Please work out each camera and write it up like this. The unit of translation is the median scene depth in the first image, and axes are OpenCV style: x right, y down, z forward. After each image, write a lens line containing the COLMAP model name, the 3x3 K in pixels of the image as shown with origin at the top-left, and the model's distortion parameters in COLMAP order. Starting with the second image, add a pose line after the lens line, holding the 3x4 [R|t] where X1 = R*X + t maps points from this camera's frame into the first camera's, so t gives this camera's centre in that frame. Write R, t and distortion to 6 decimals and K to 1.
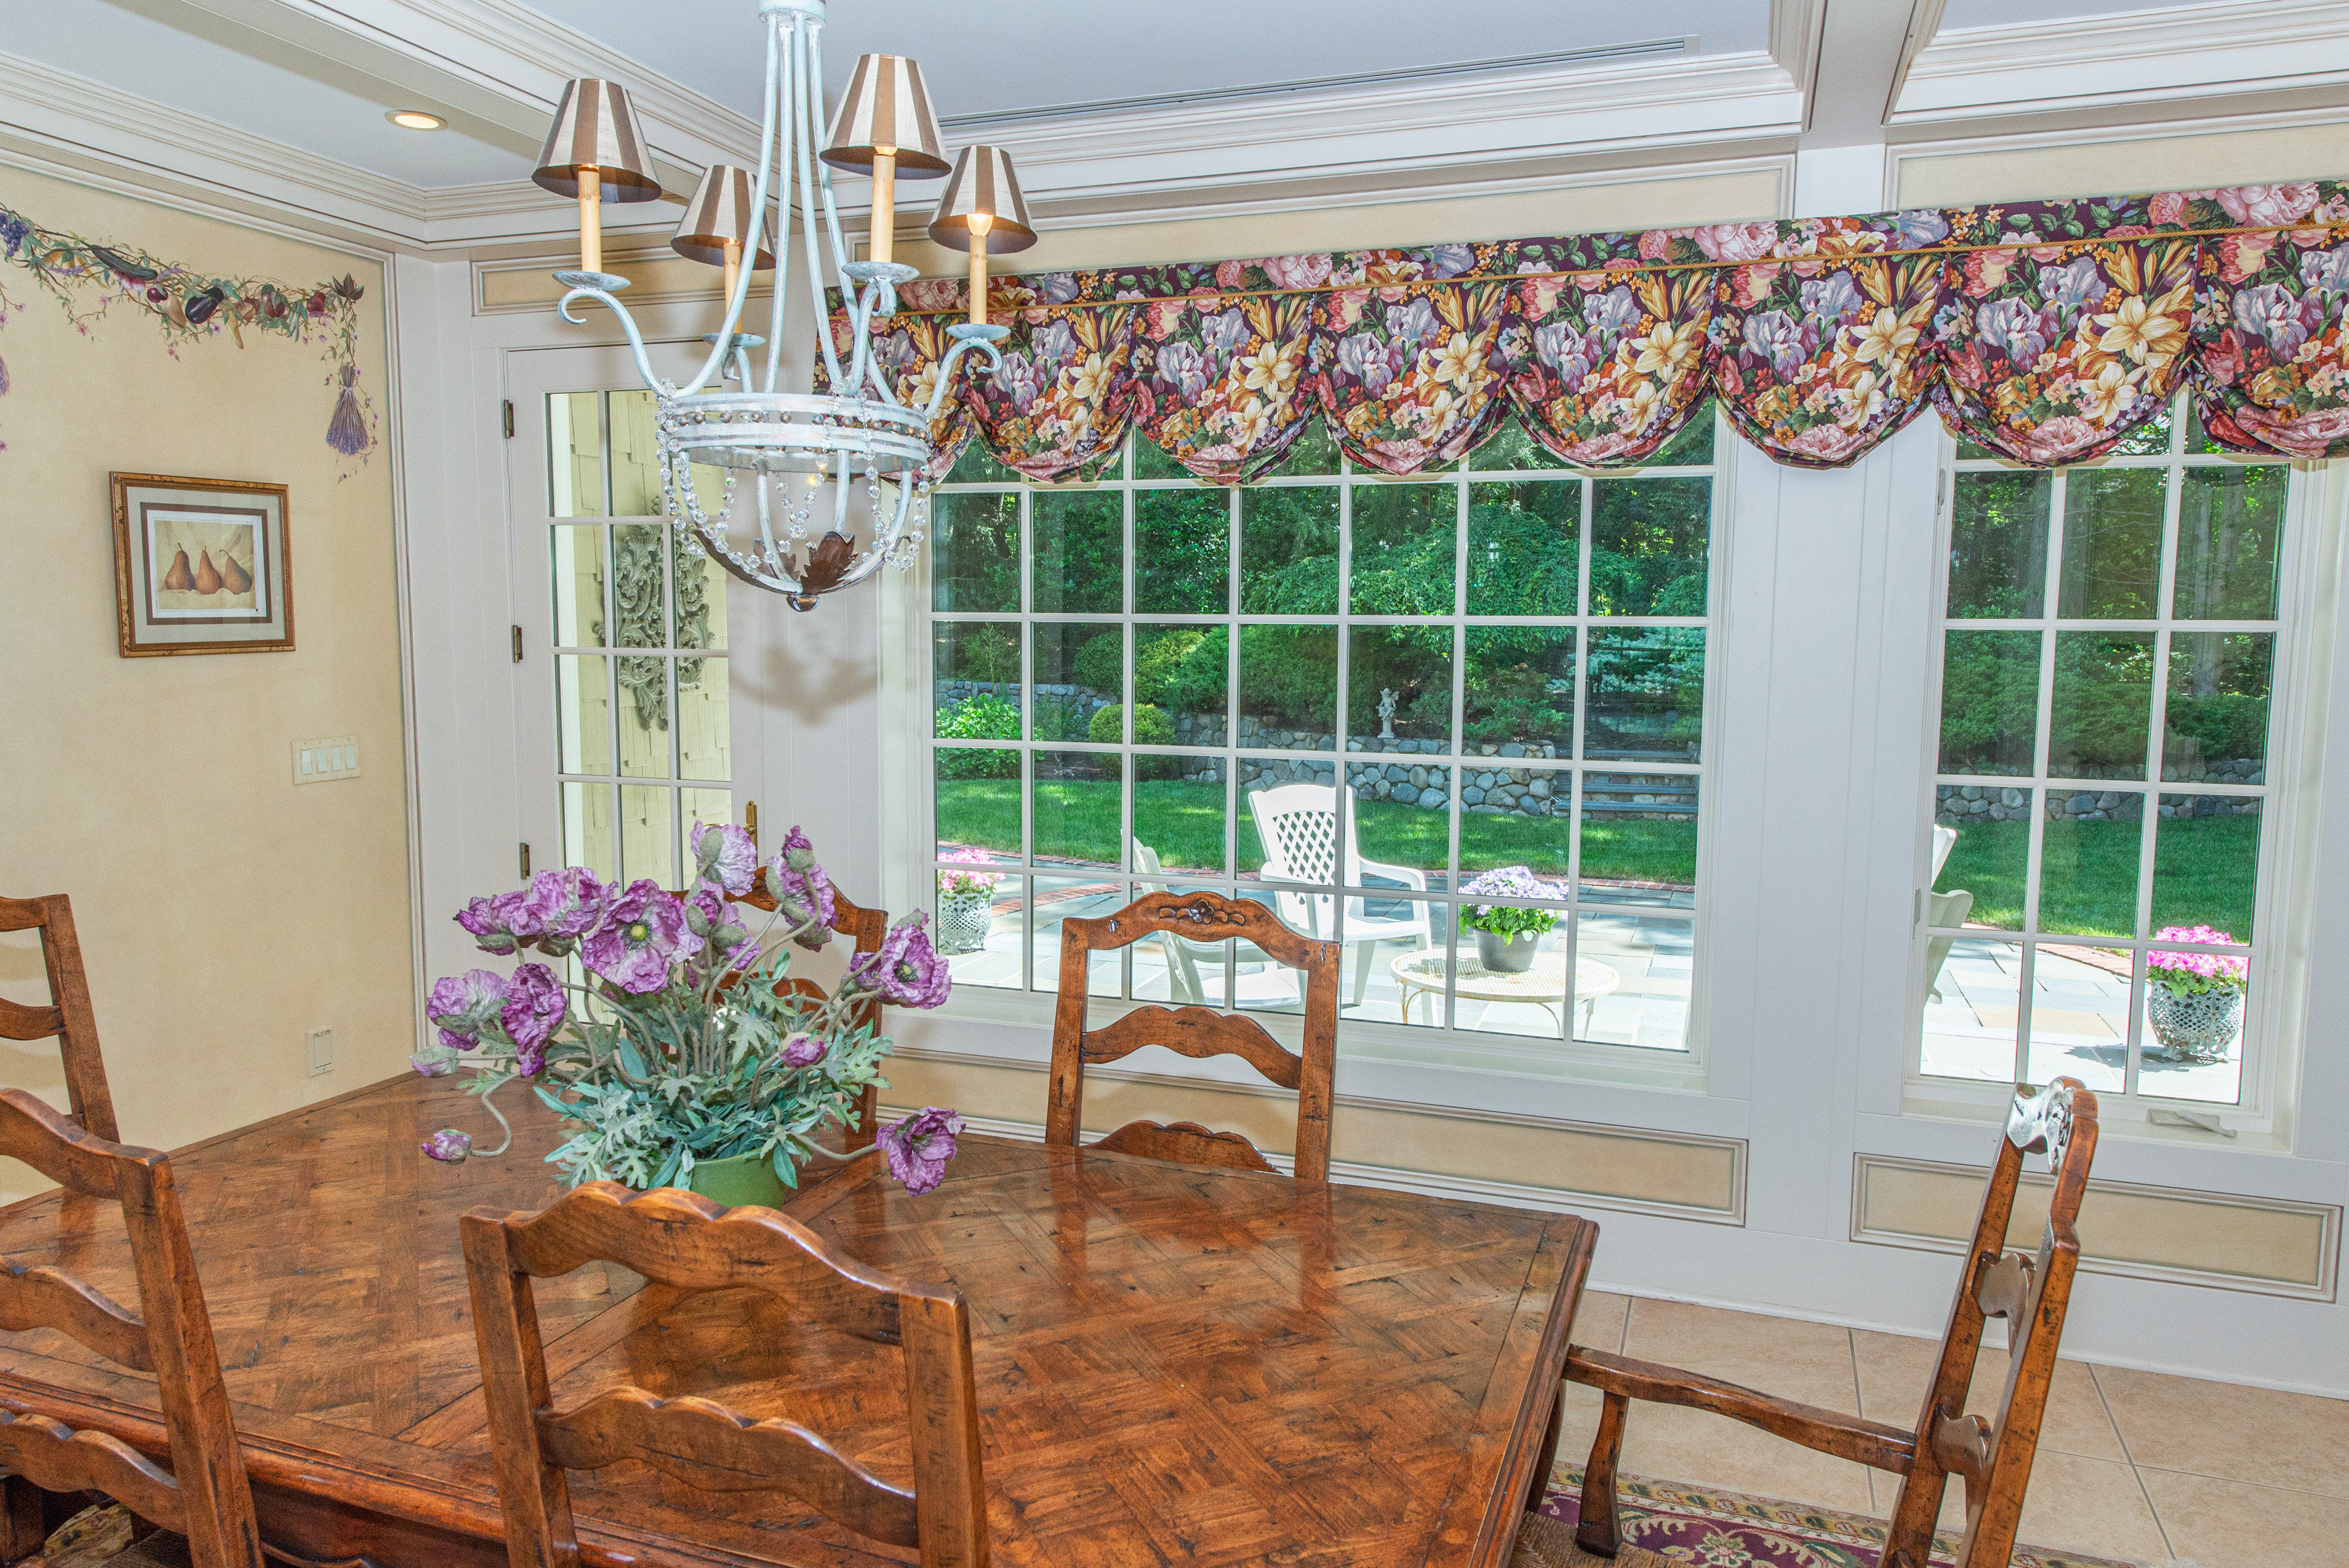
lens RADIAL K [[1617.5, 0, 1173.6], [0, 1617.5, 787.0], [0, 0, 1]] dist [0.008180, -0.004580]
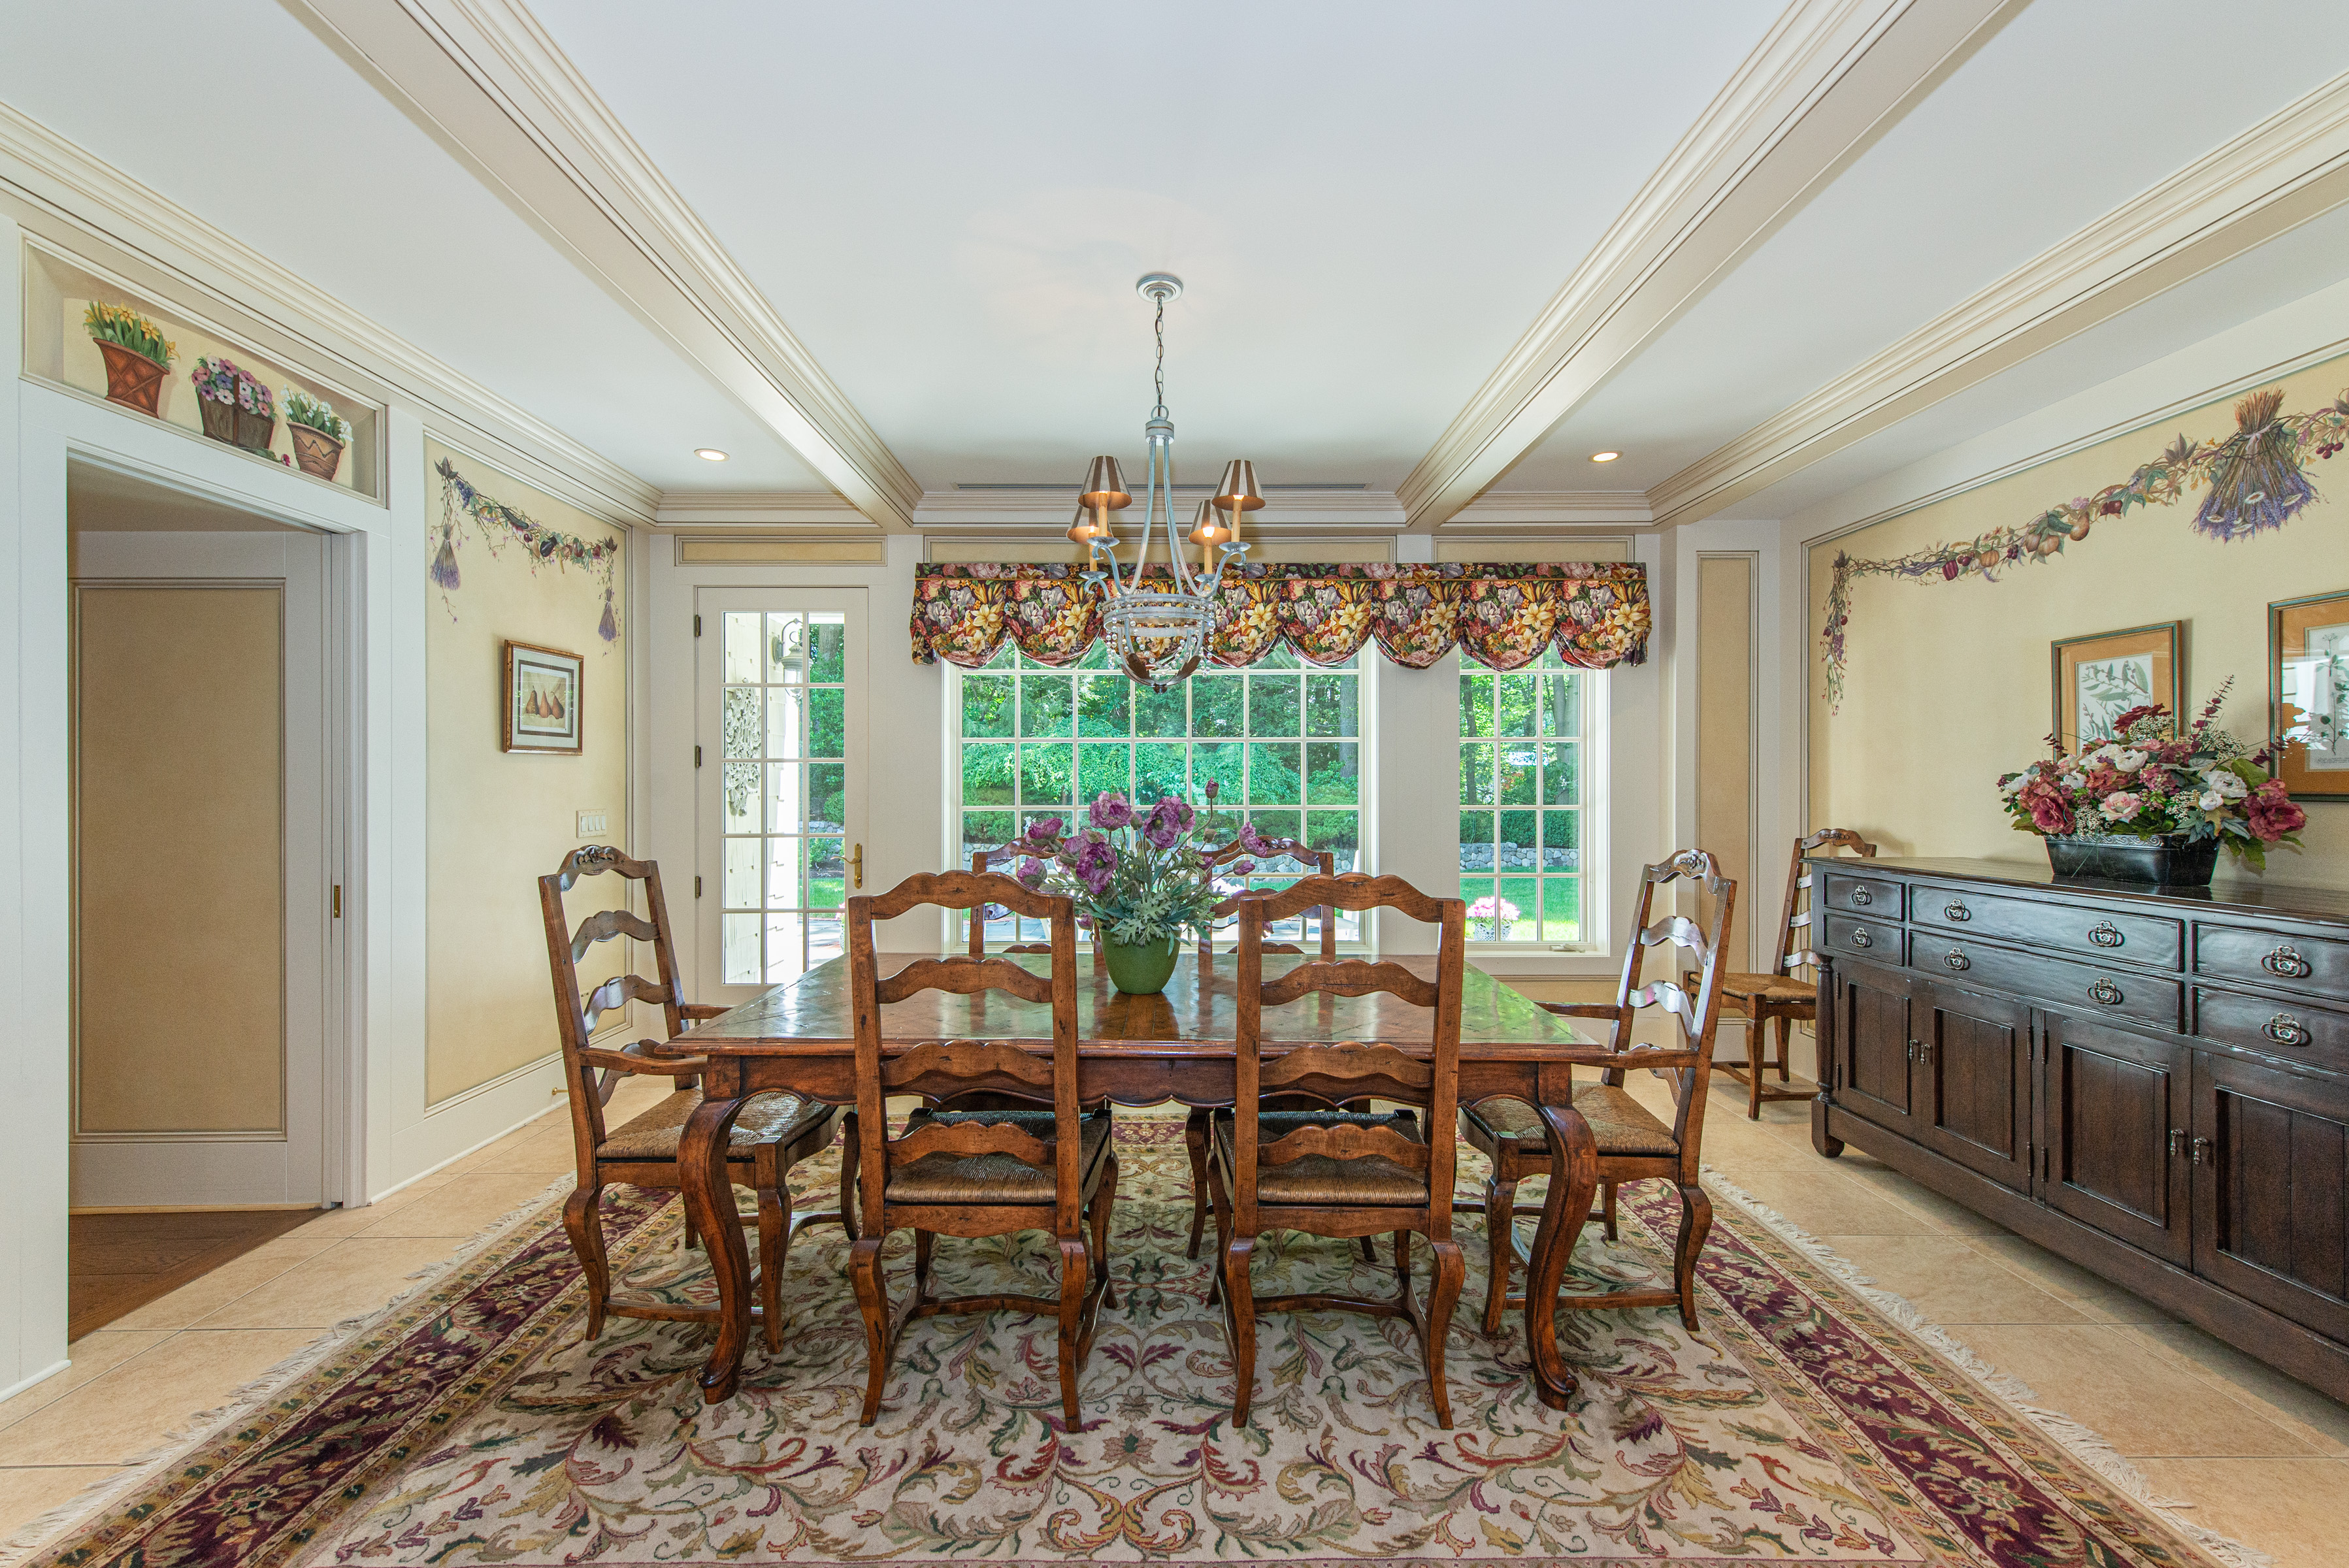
lens RADIAL K [[950.7, 0, 1170.3], [0, 950.7, 784.6], [0, 0, 1]] dist [0.002184, 0.000147]
pose [[0.940565, -0.006317, 0.339554, -0.374360], [0.043813, 0.993729, -0.102874, 0.085689], [-0.336775, 0.111637, 0.934944, -0.118759]]
